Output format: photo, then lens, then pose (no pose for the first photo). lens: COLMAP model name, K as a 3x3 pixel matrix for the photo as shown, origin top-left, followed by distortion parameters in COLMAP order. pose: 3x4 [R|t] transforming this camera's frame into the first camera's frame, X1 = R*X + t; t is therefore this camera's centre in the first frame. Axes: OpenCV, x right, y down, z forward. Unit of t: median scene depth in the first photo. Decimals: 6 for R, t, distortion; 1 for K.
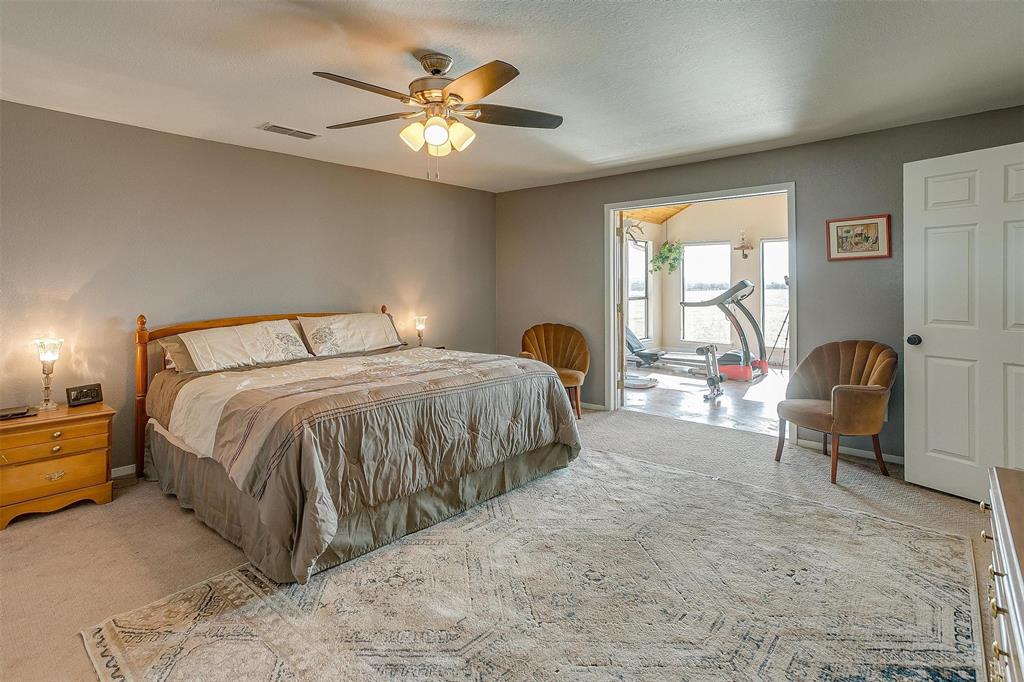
lens RADIAL K [[506.9, 0, 512.0], [0, 506.9, 341.0], [0, 0, 1]] dist [-0.033584, 0.000472]
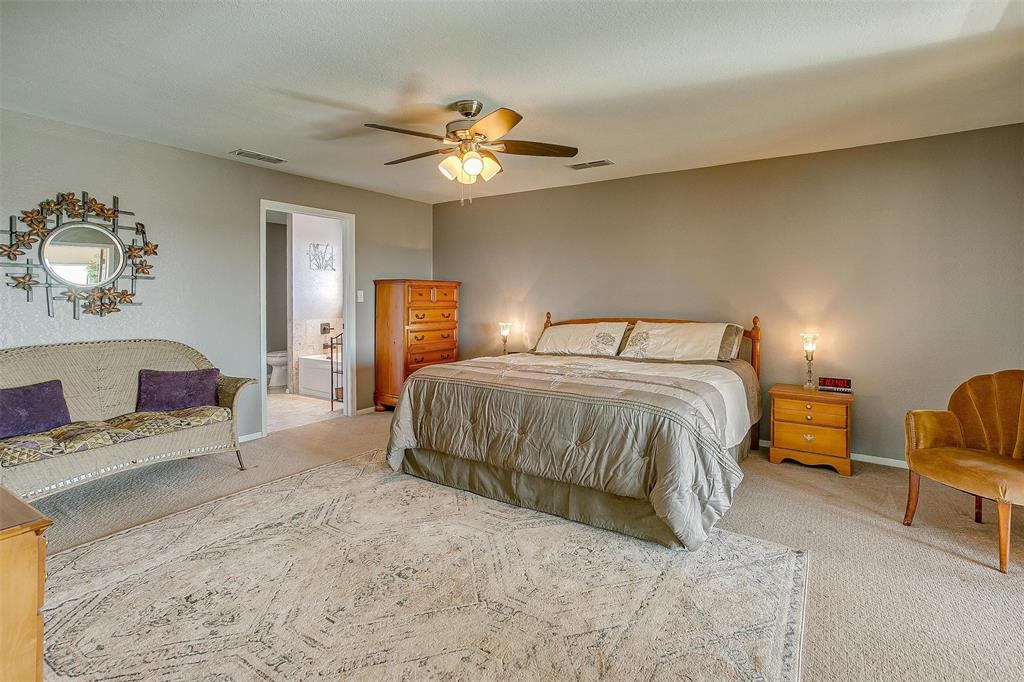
lens RADIAL K [[506.9, 0, 512.0], [0, 506.9, 341.0], [0, 0, 1]] dist [-0.033584, 0.000472]
pose [[0.138240, 0.092956, -0.986027, 0.989389], [-0.107170, 0.991144, 0.078413, -0.096121], [0.984583, 0.094833, 0.146978, 0.856249]]
